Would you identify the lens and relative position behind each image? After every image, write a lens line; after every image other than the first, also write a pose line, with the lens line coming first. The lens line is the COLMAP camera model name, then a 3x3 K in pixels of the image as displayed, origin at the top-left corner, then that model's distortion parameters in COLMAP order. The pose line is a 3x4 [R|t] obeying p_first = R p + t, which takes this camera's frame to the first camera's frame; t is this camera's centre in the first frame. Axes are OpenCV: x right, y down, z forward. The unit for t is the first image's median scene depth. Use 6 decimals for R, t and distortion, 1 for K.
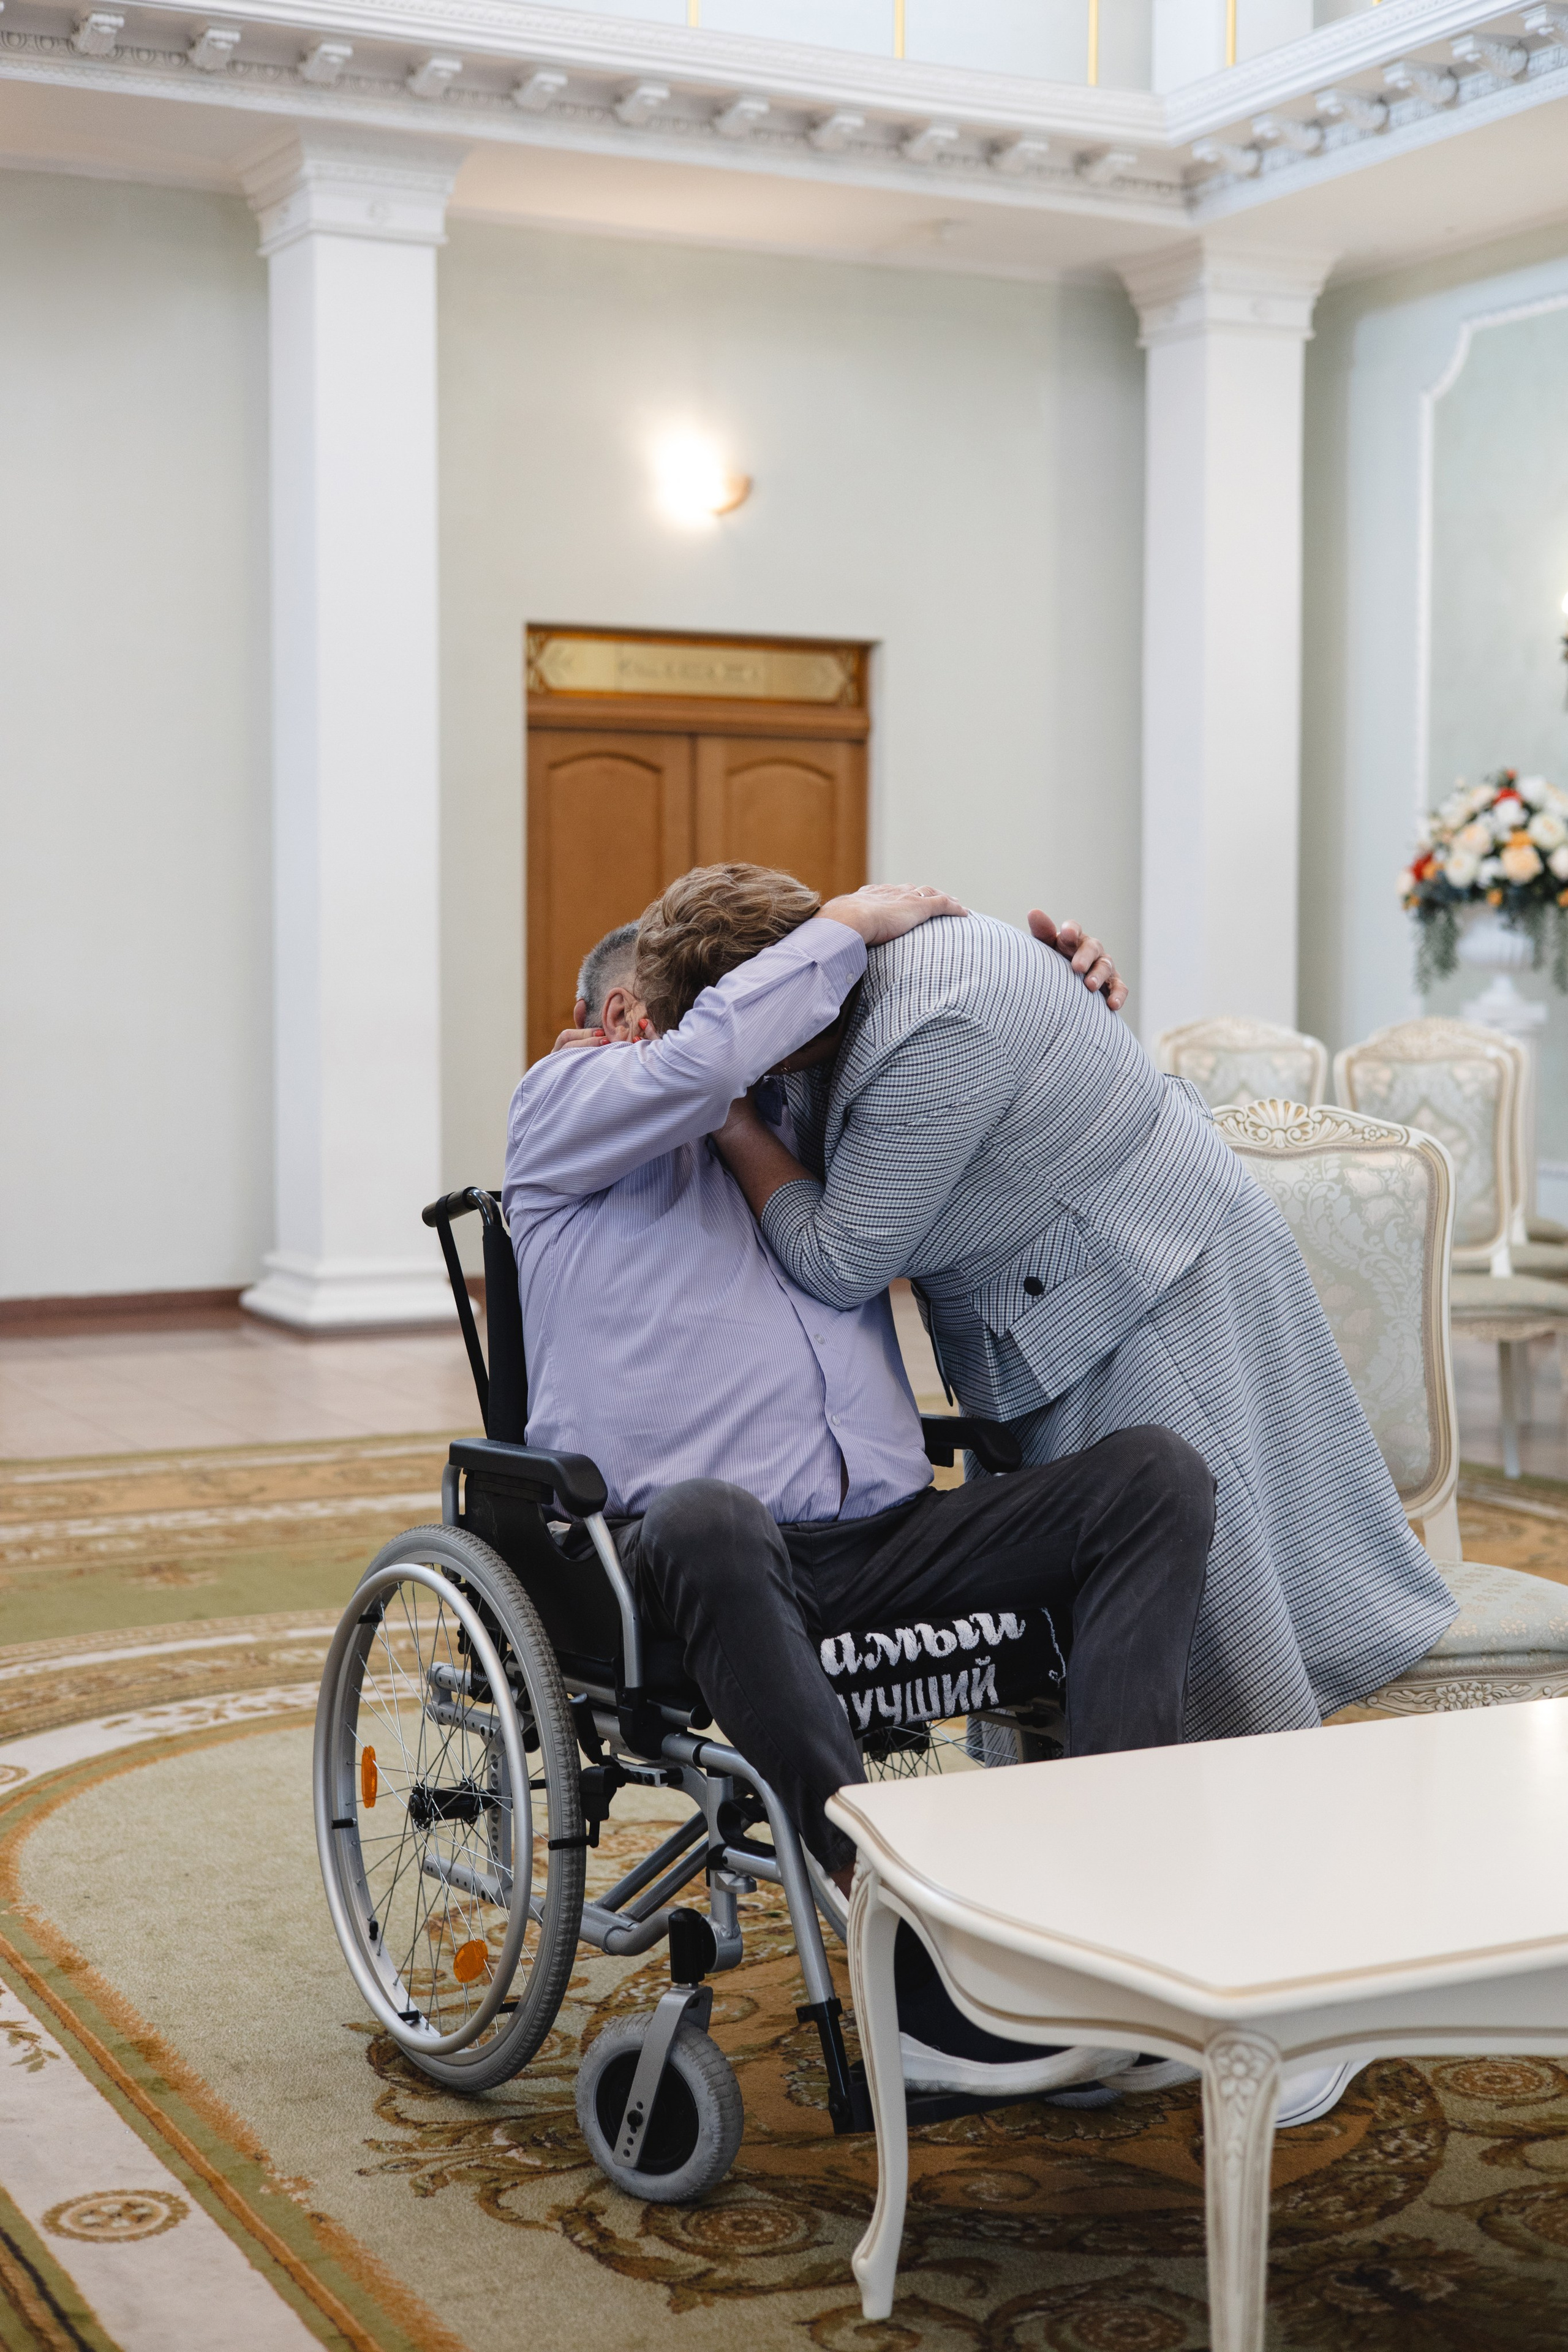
lens RADIAL K [[3311.4, 0, 784.0], [0, 3311.4, 1176.0], [0, 0, 1]] dist [0.015278, -0.001105]
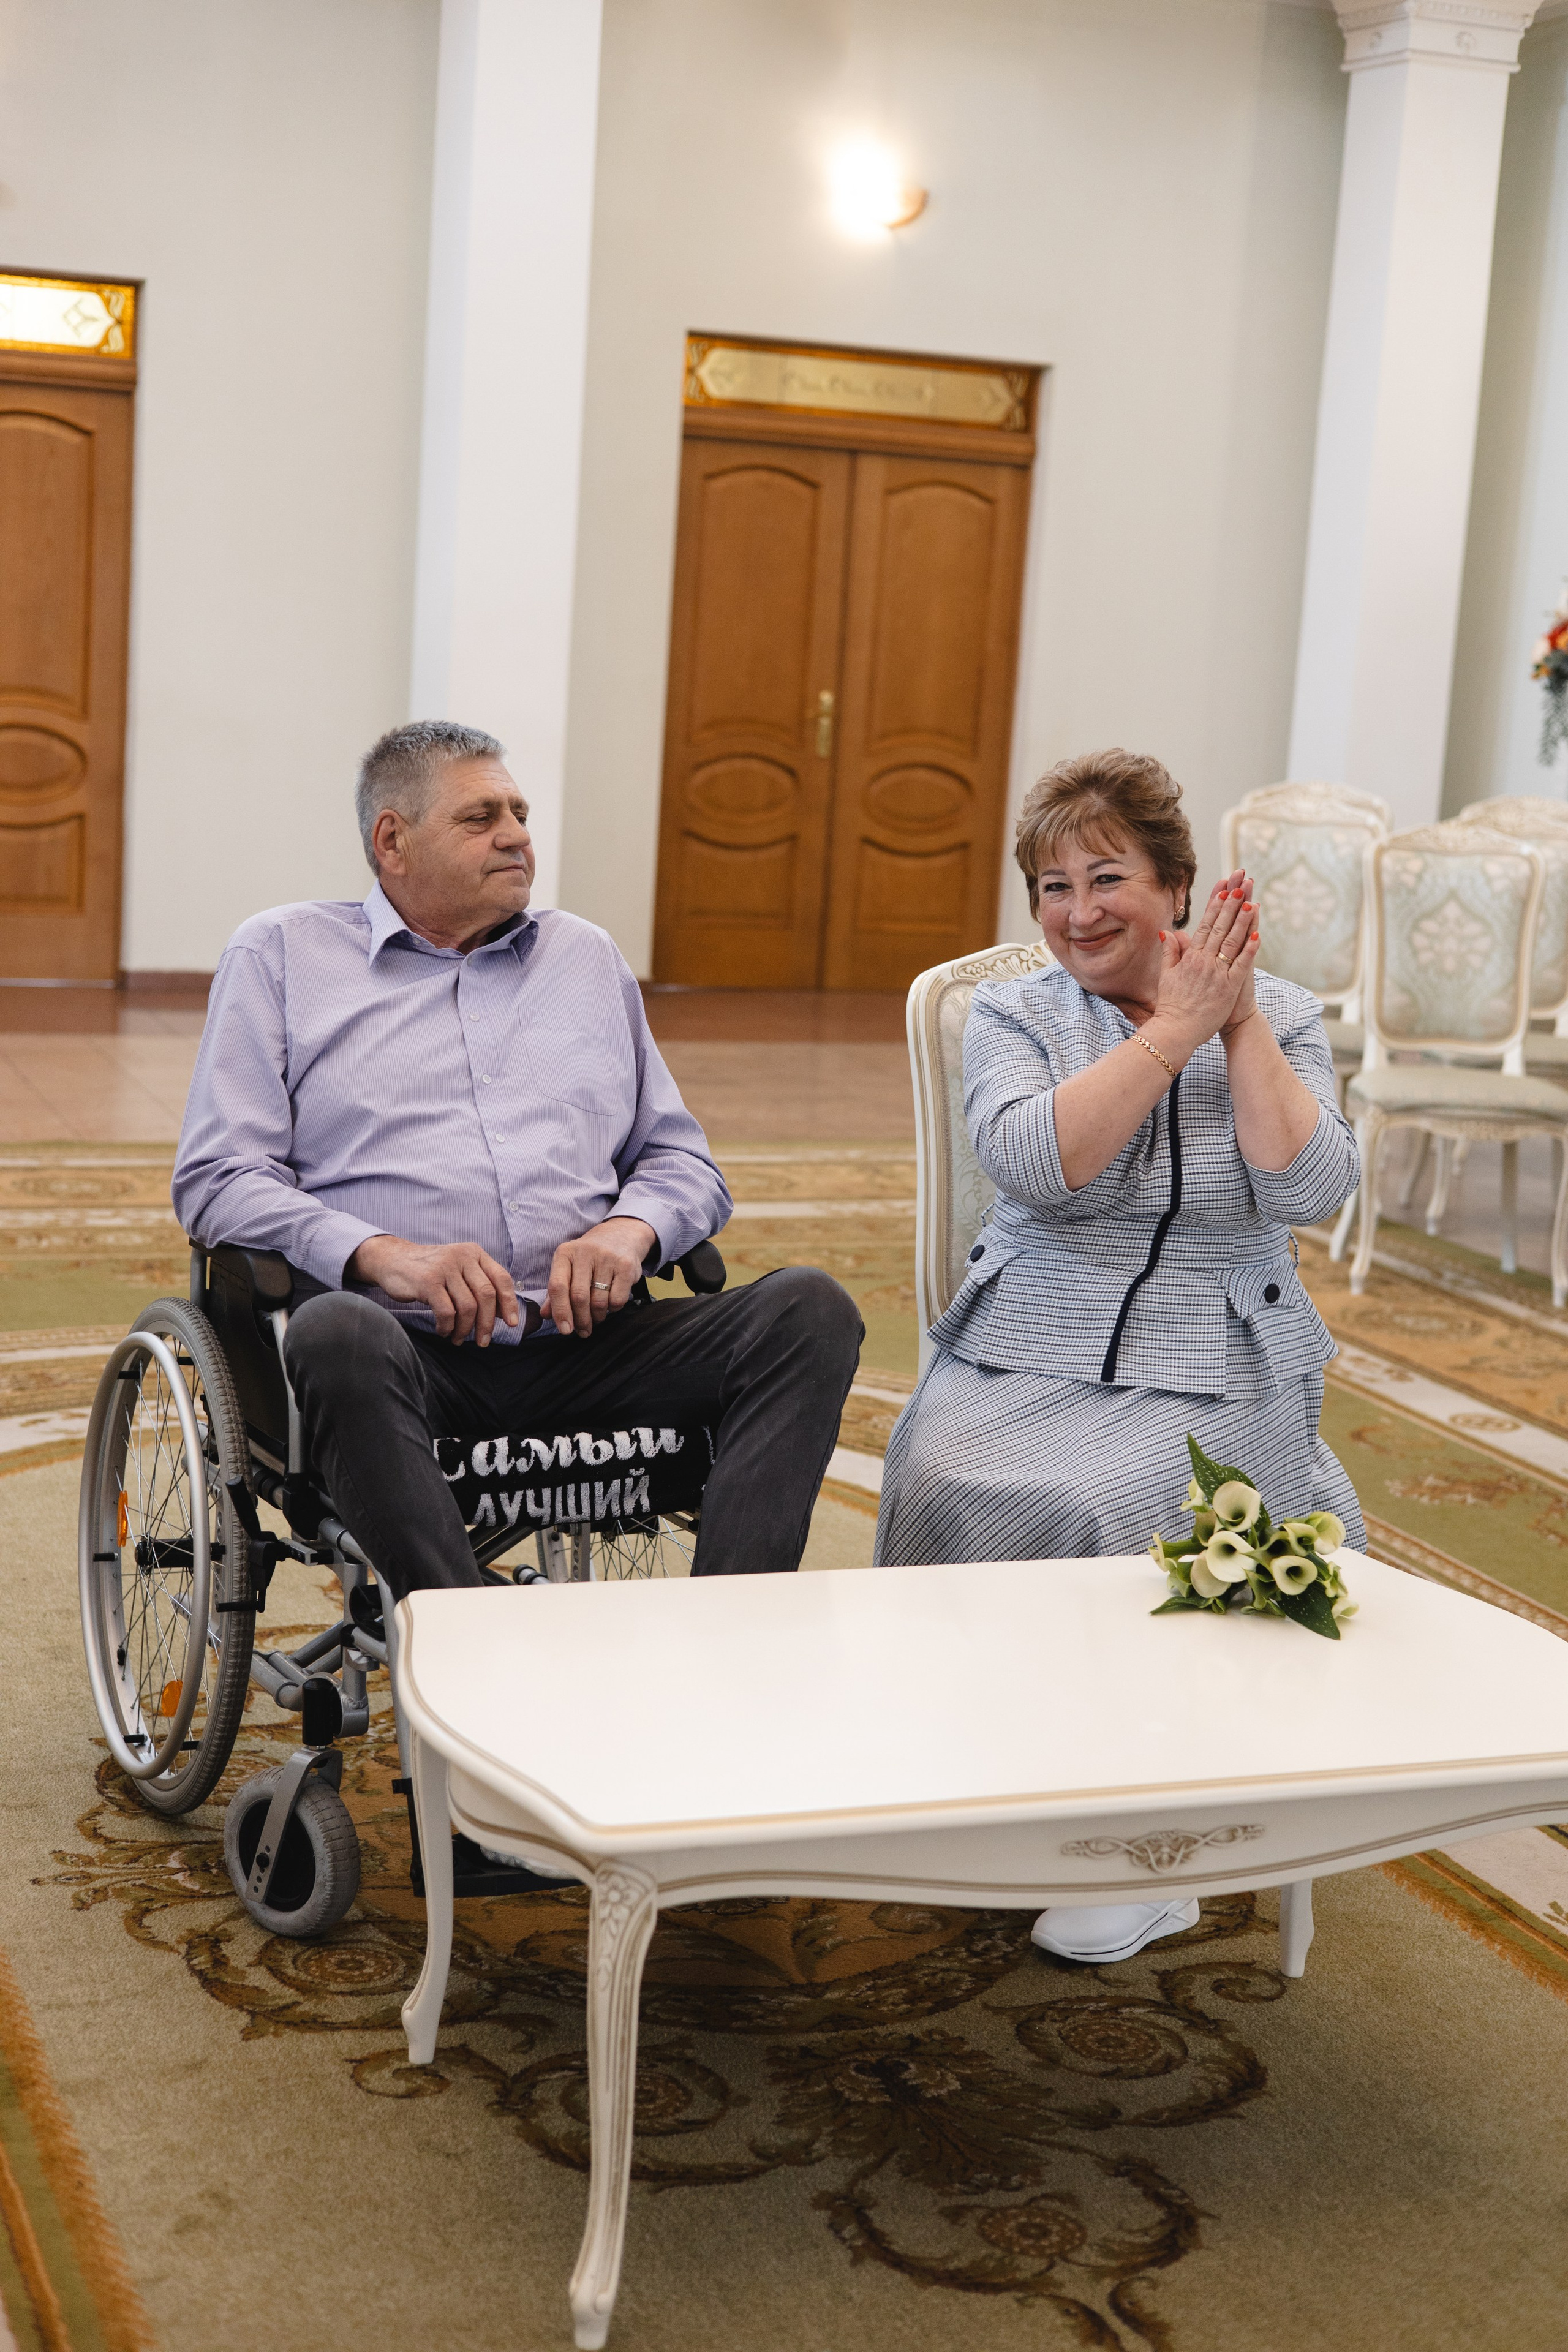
lens RADIAL K [[3311.4, 0, 784.0], [0, 3311.4, 1176.0], [0, 0, 1]] dist [0.015278, -0.001105]
pose [[0.993223, 0.076508, -0.087488, 0.181657], [-0.067346, 0.992370, 0.103274, -0.058591], [0.094722, -0.096682, 0.990798, -0.045803]]
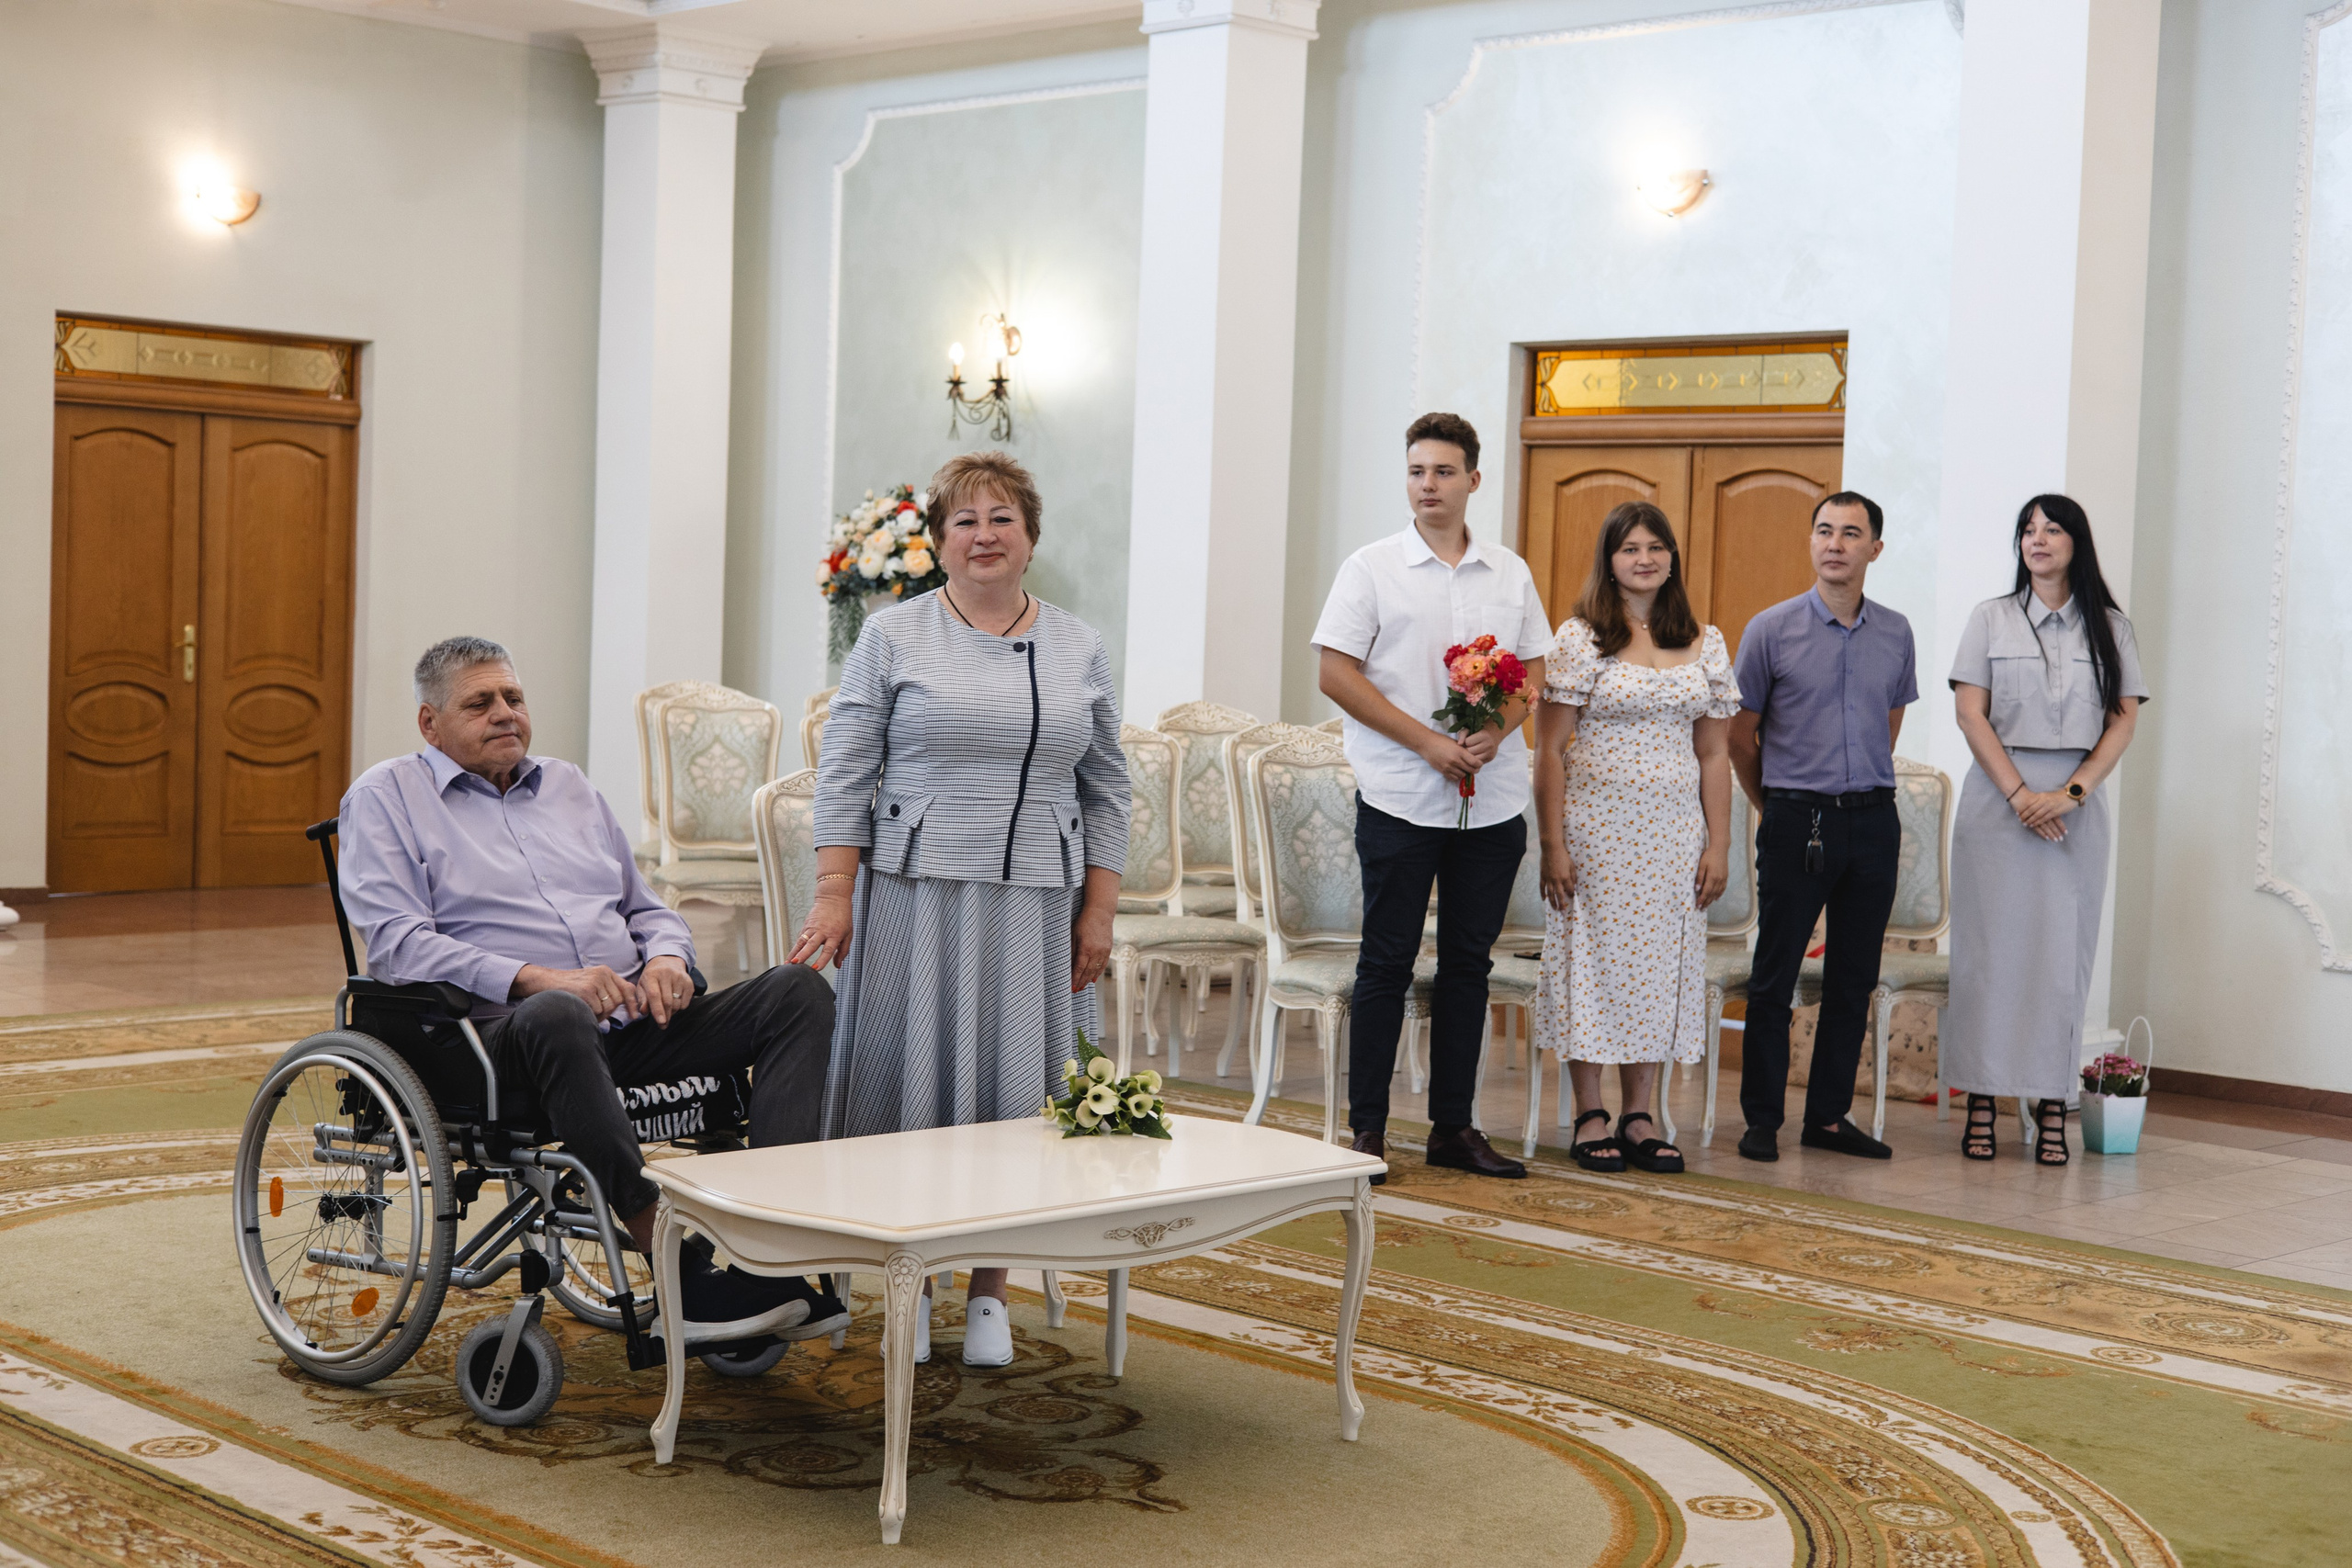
lens RADIAL K [[3311.1, 0, 1189.1], [0, 3311.1, 789.2], [0, 0, 1]] dist [0.015278, -0.001105]
pose [[0.947245, 0.014490, 0.320182, -0.225461], [-0.013040, 0.999893, -0.006671, -0.004160], [-0.320244, 0.002144, 0.947333, -0.615820]]
